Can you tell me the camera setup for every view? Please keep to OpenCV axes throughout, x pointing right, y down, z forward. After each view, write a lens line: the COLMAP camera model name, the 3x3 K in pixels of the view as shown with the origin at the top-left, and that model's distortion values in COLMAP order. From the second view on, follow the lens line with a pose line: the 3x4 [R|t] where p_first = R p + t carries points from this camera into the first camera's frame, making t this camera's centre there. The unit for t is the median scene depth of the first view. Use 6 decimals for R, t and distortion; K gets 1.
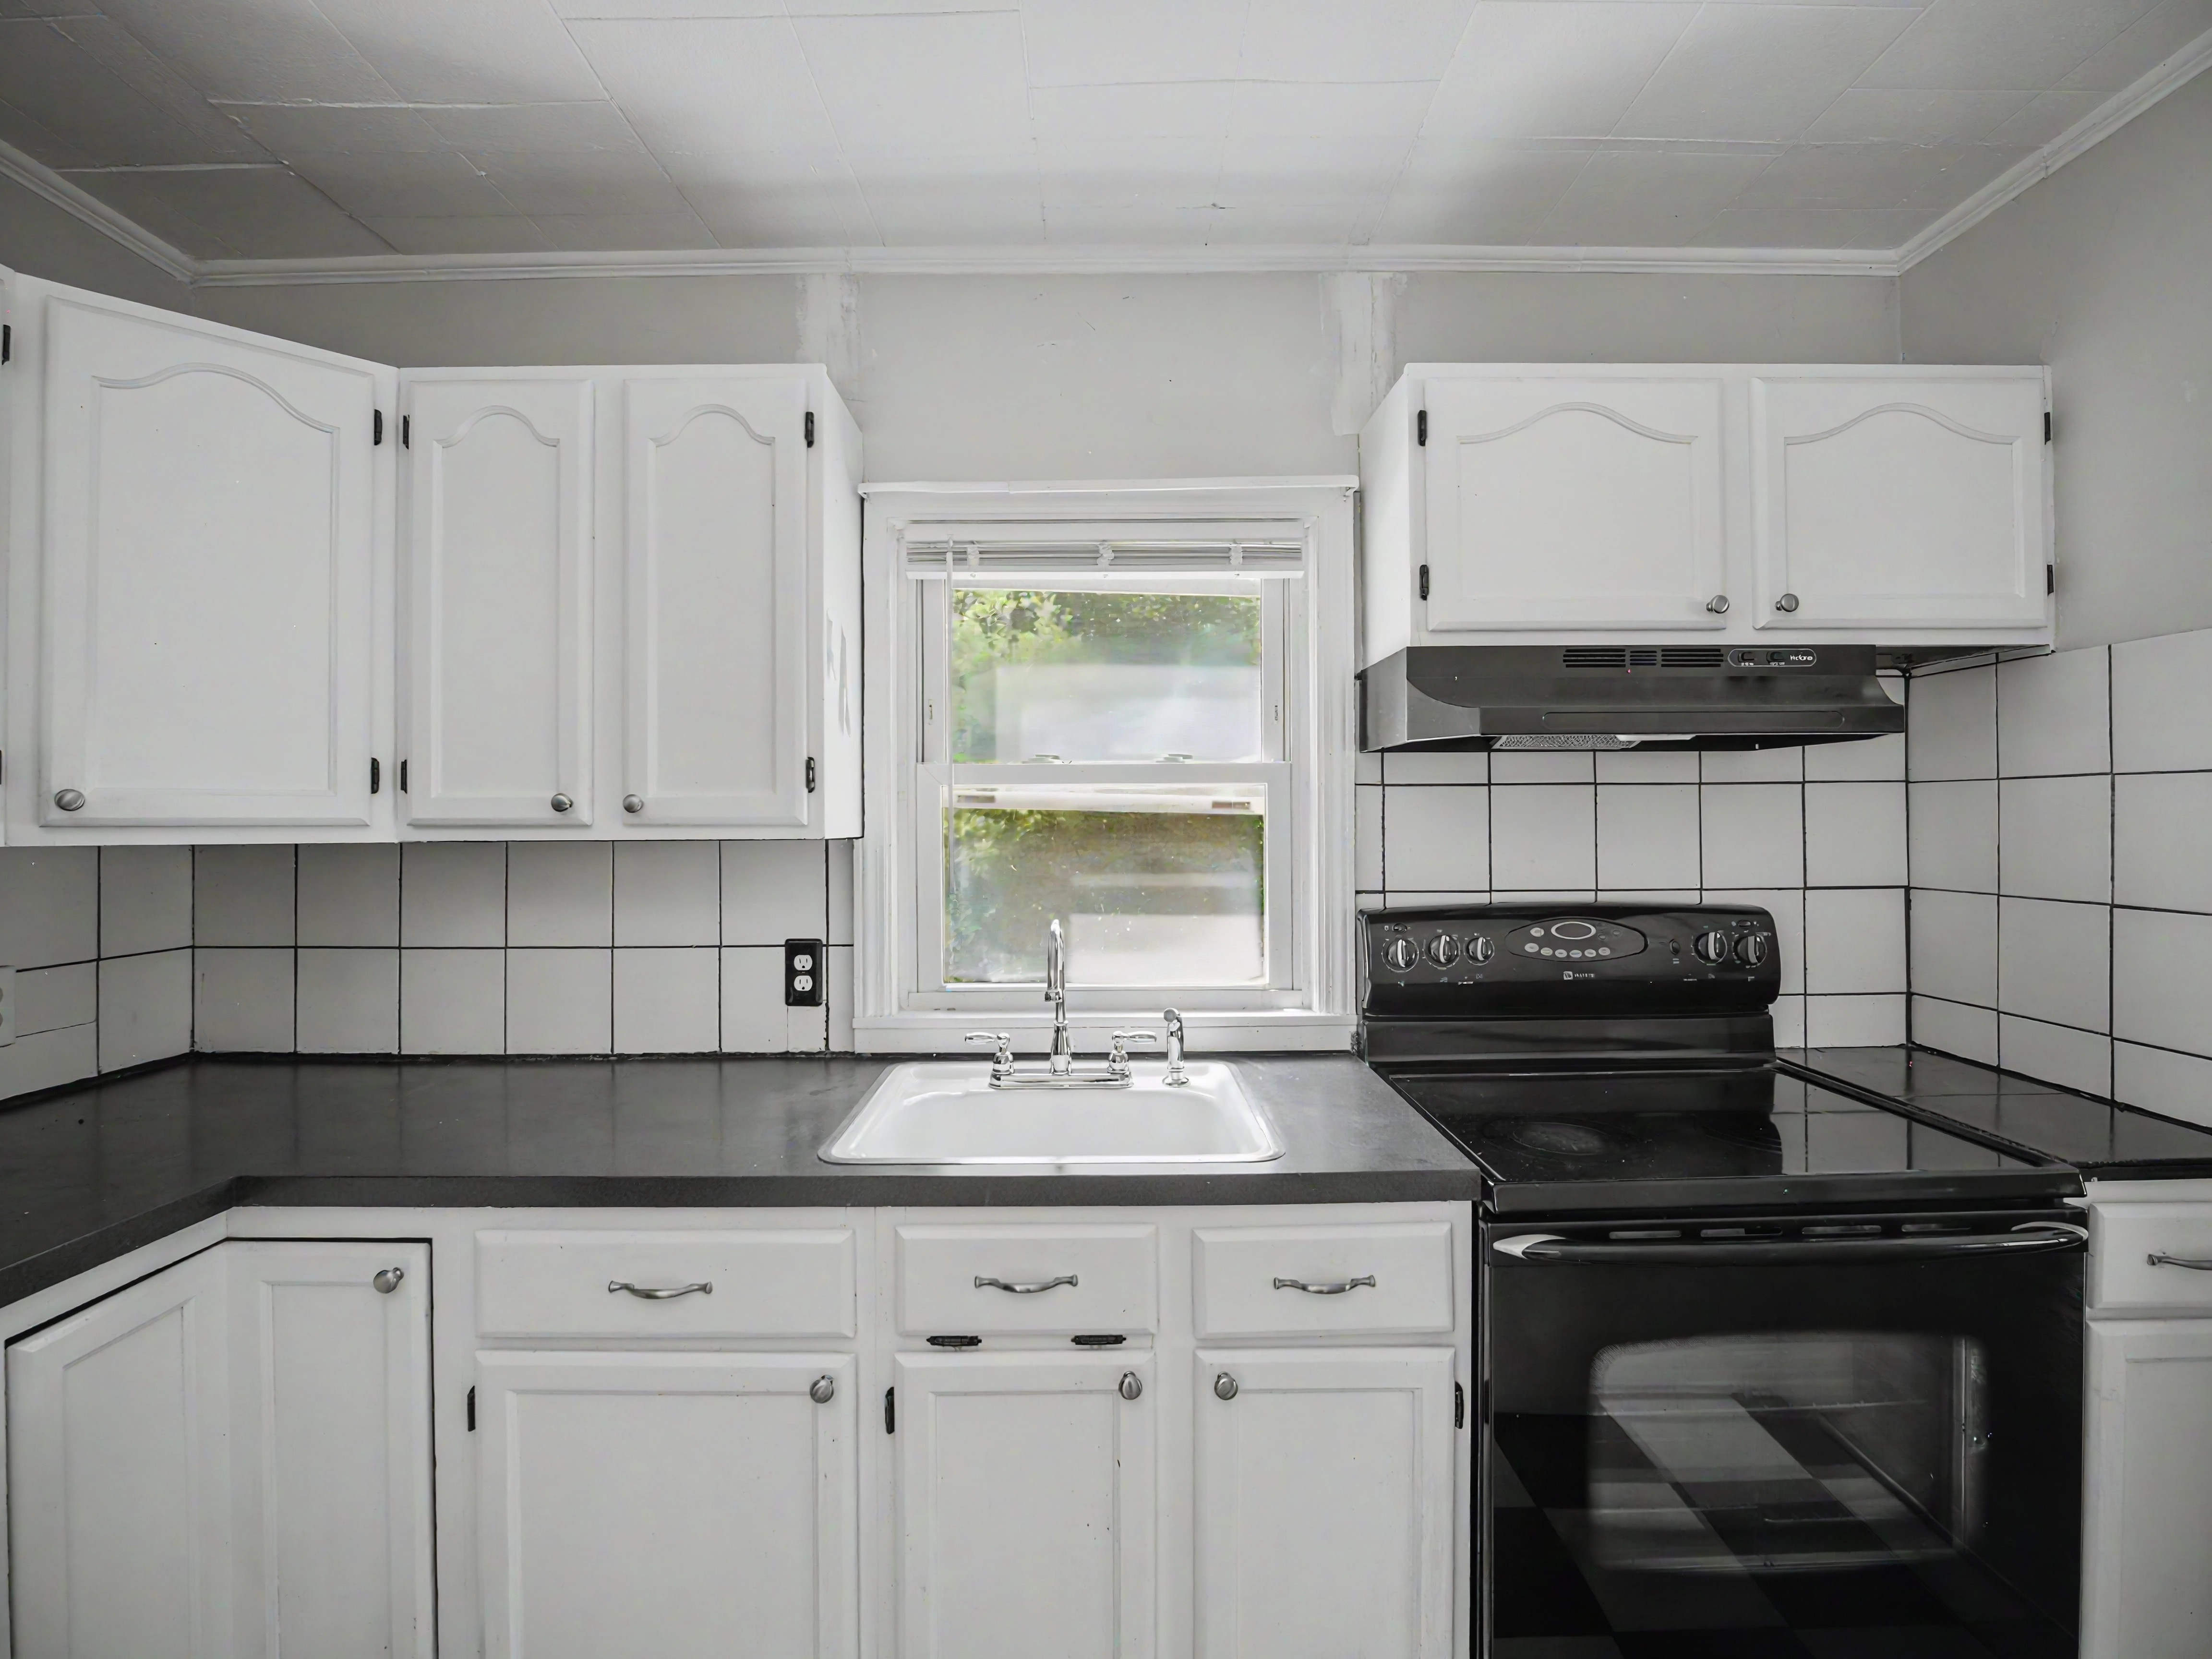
lens RADIAL K [[1010.4, 0, 1102.4], [0, 1010.4, 797.1], [0, 0, 1]] dist [-0.019451, 0.000111]
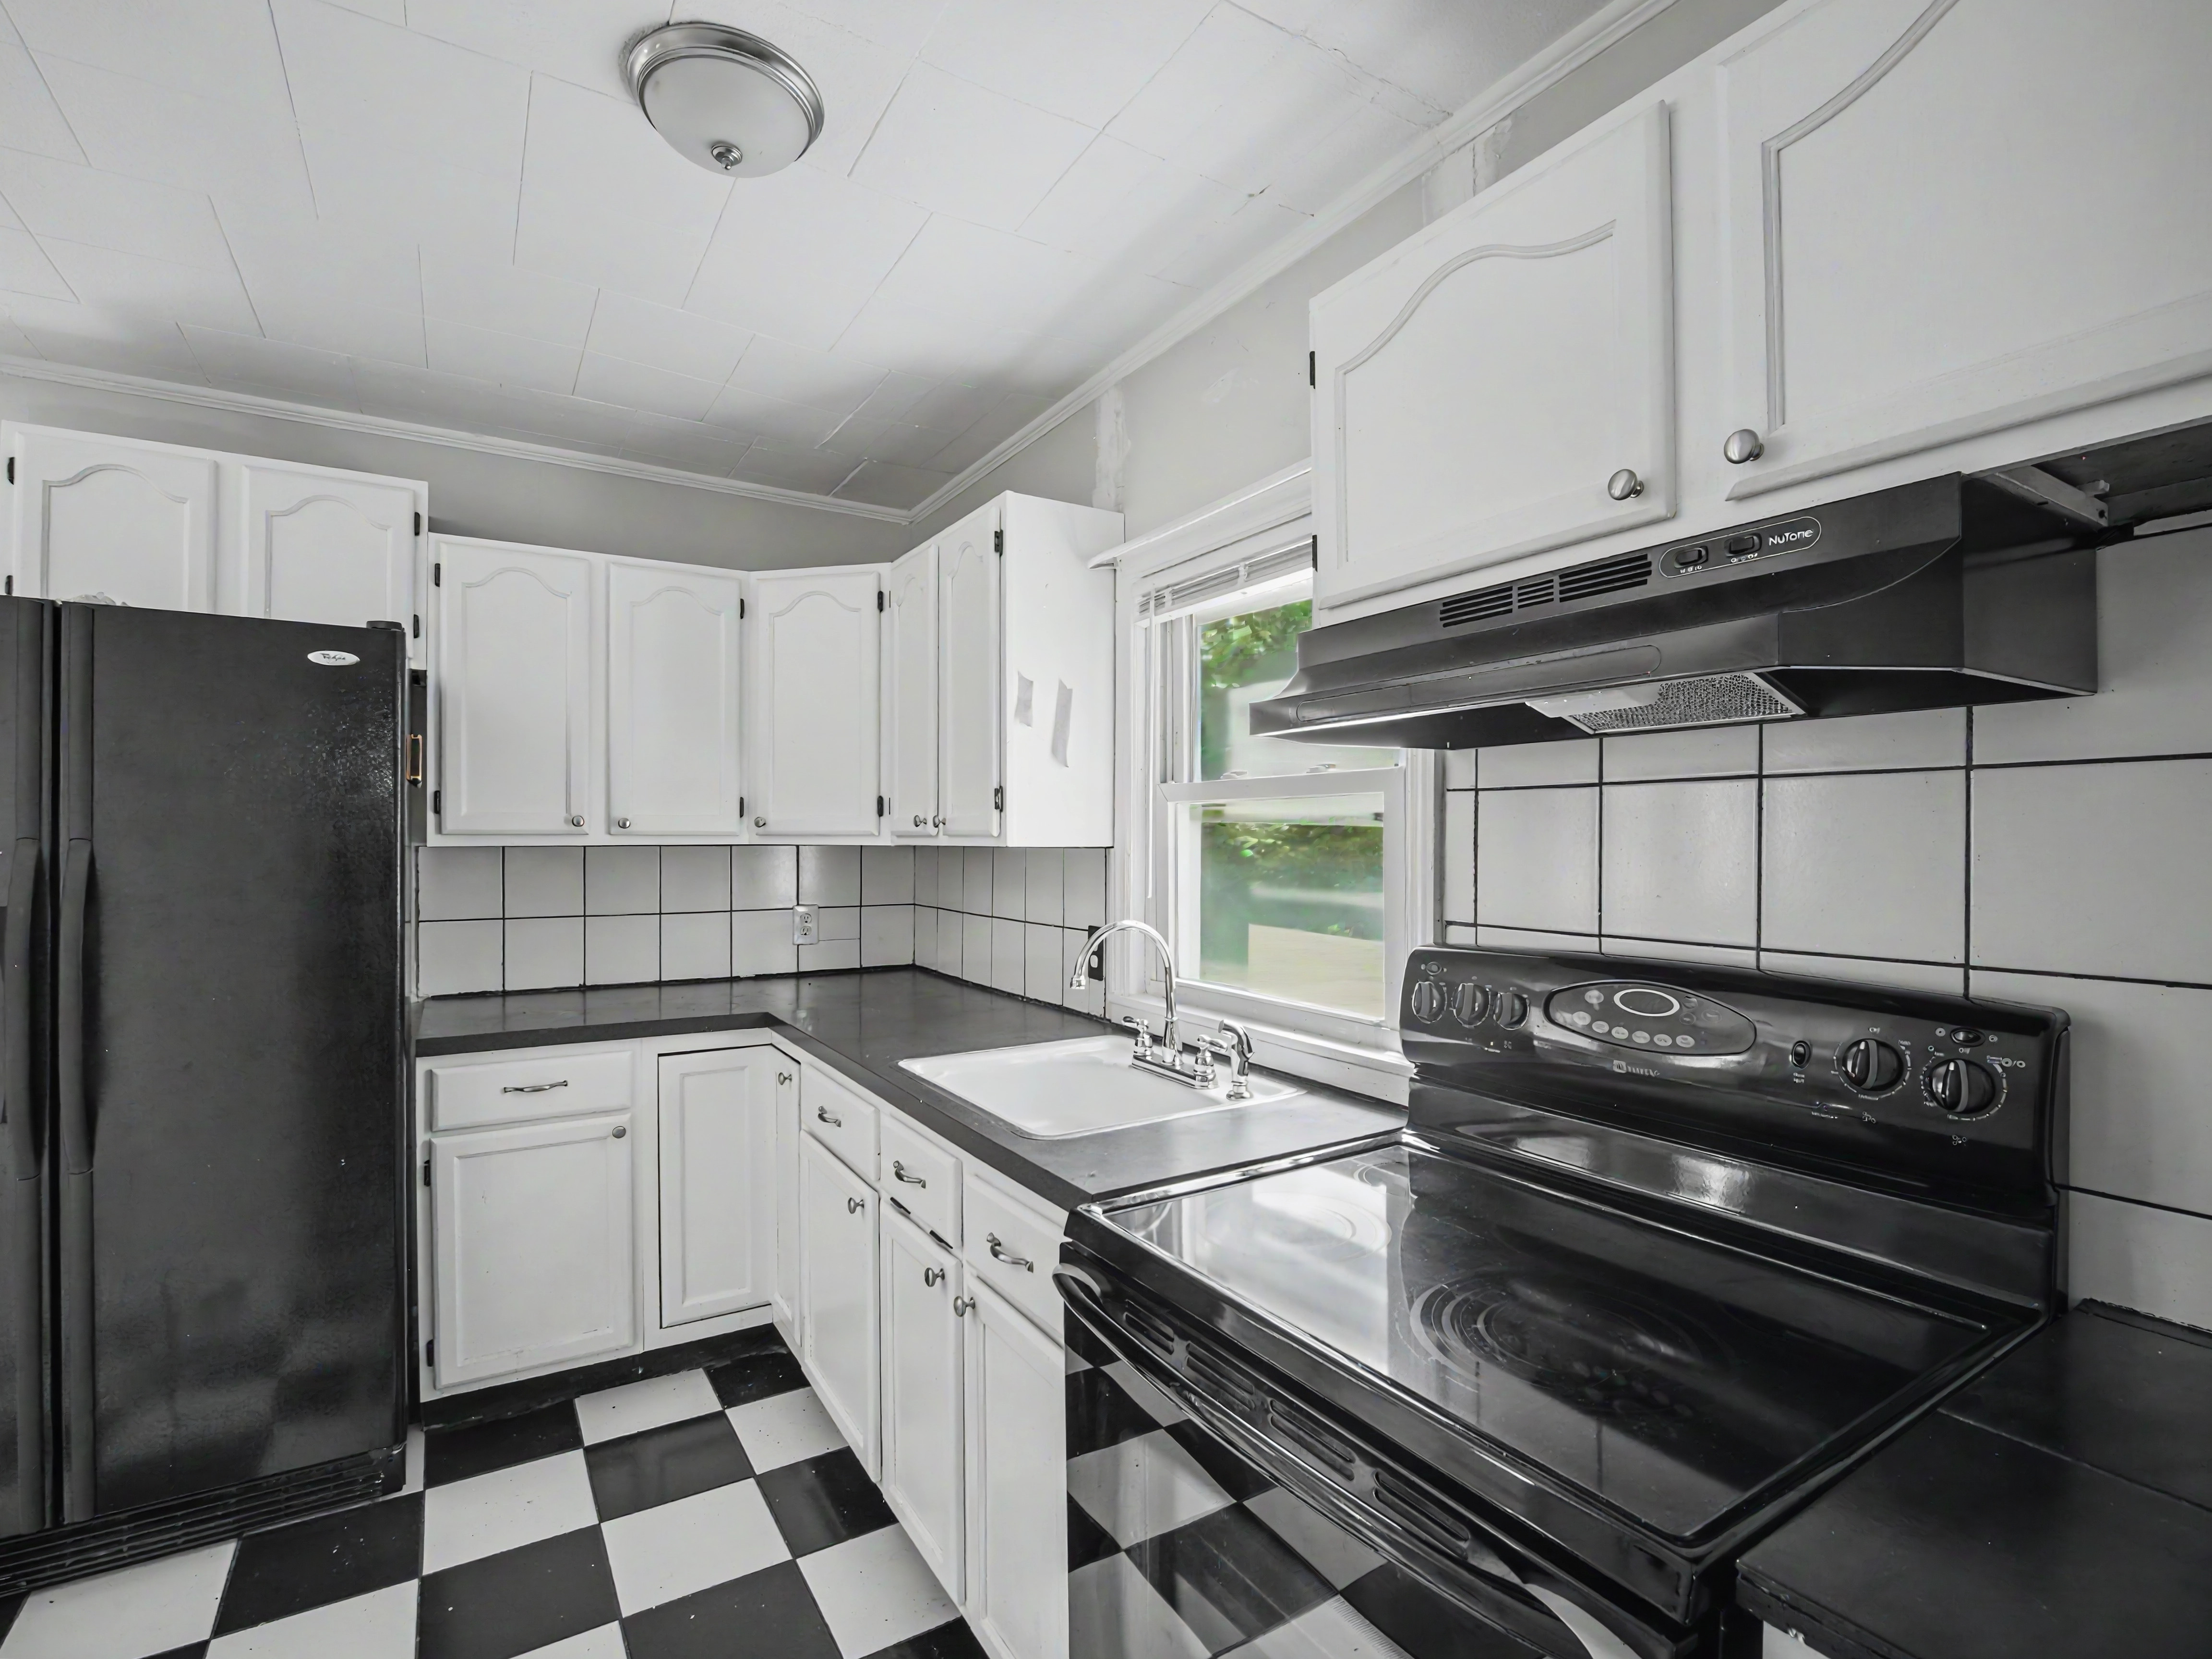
lens RADIAL K [[1035.0, 0, 1106.0], [0, 1035.0, 829.5], [0, 0, 1]] dist [-0.031411, -0.000087]
pose [[0.524711, 0.000266, -0.851280, 0.823581], [0.017782, 0.999778, 0.011274, 0.004890], [0.851095, -0.021053, 0.524590, 0.333828]]
